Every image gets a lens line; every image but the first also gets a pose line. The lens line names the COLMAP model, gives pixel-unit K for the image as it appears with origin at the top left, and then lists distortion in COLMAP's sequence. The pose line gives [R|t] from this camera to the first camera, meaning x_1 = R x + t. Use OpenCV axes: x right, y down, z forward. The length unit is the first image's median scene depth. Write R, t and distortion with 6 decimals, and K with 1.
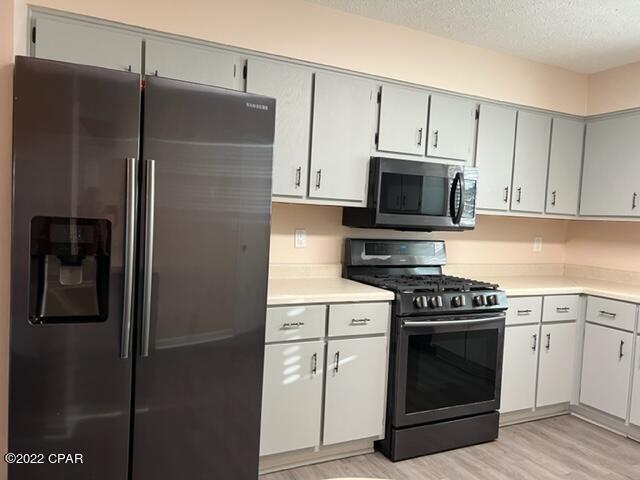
lens RADIAL K [[480.5, 0, 314.2], [0, 480.5, 245.2], [0, 0, 1]] dist [0.045972, -0.057382]
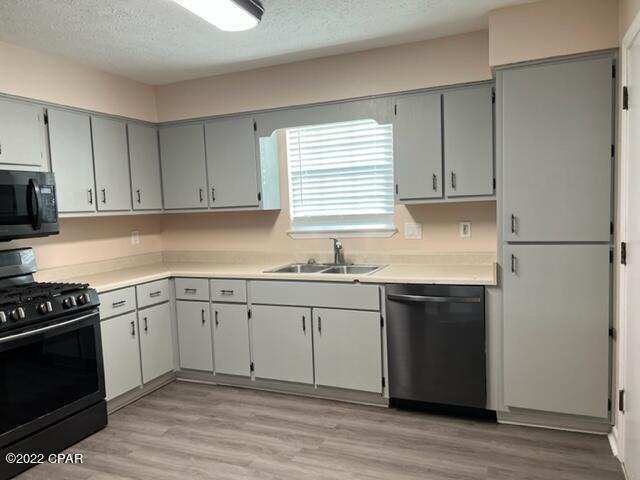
lens RADIAL K [[480.5, 0, 319.4], [0, 480.5, 244.5], [0, 0, 1]] dist [0.045972, -0.057382]
pose [[0.747654, -0.129610, 0.651318, 0.076833], [0.113087, 0.991293, 0.067450, -0.017344], [-0.654389, 0.023226, 0.755801, -0.130109]]
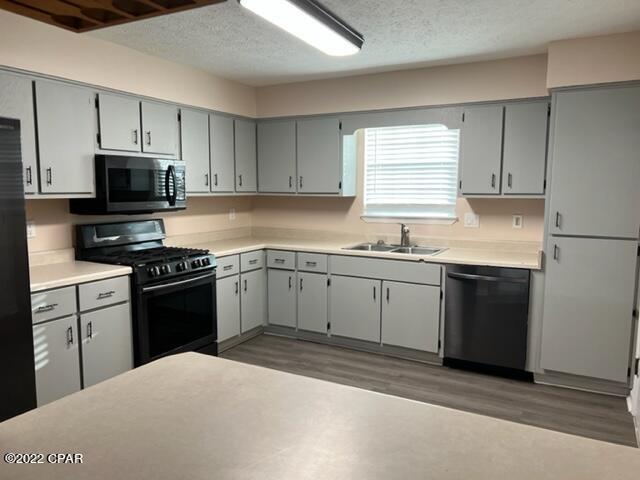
lens RADIAL K [[480.5, 0, 325.4], [0, 480.5, 243.3], [0, 0, 1]] dist [0.045972, -0.057382]
pose [[0.806759, -0.112061, 0.580158, -0.129203], [0.068308, 0.992956, 0.096807, -0.042928], [-0.586920, -0.038471, 0.808731, -0.266645]]
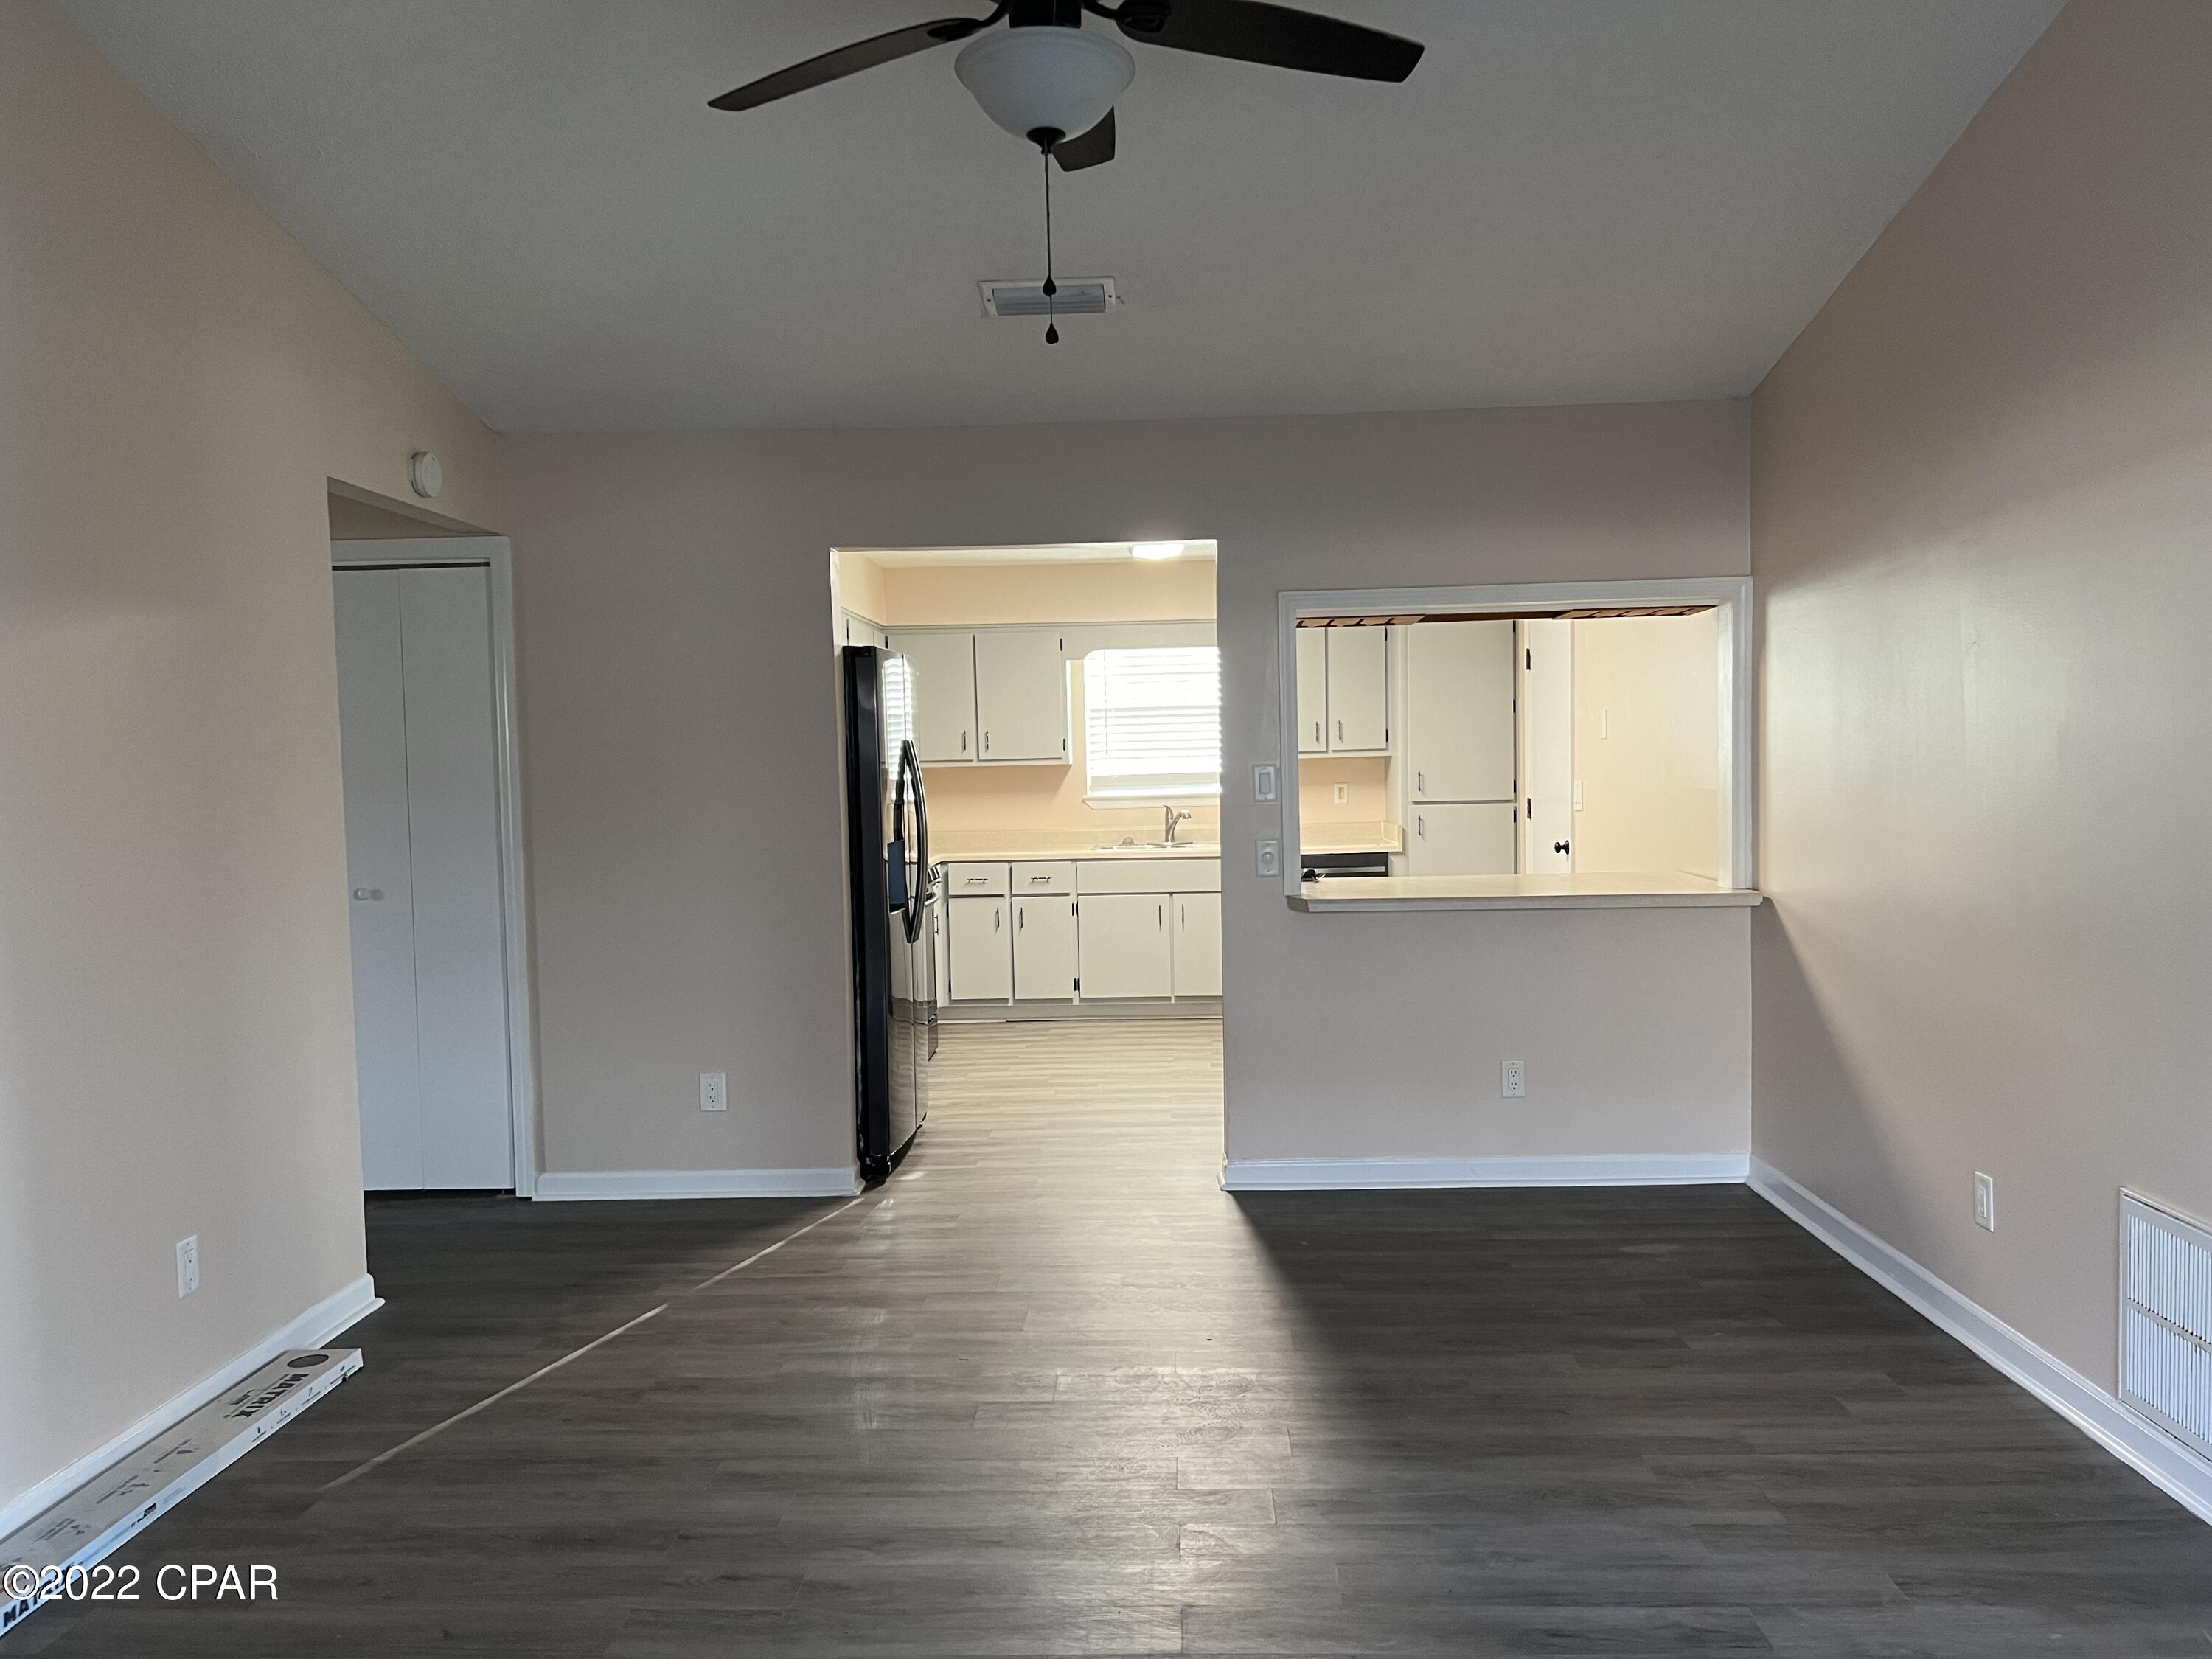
lens RADIAL K [[1660.8, 0, 1110.2], [0, 1660.8, 841.7], [0, 0, 1]] dist [0.045972, -0.057382]
pose [[0.465549, -0.103912, 0.878901, -1.812917], [0.096699, 0.993110, 0.066194, -0.090956], [-0.879724, 0.054172, 0.472390, -0.553290]]
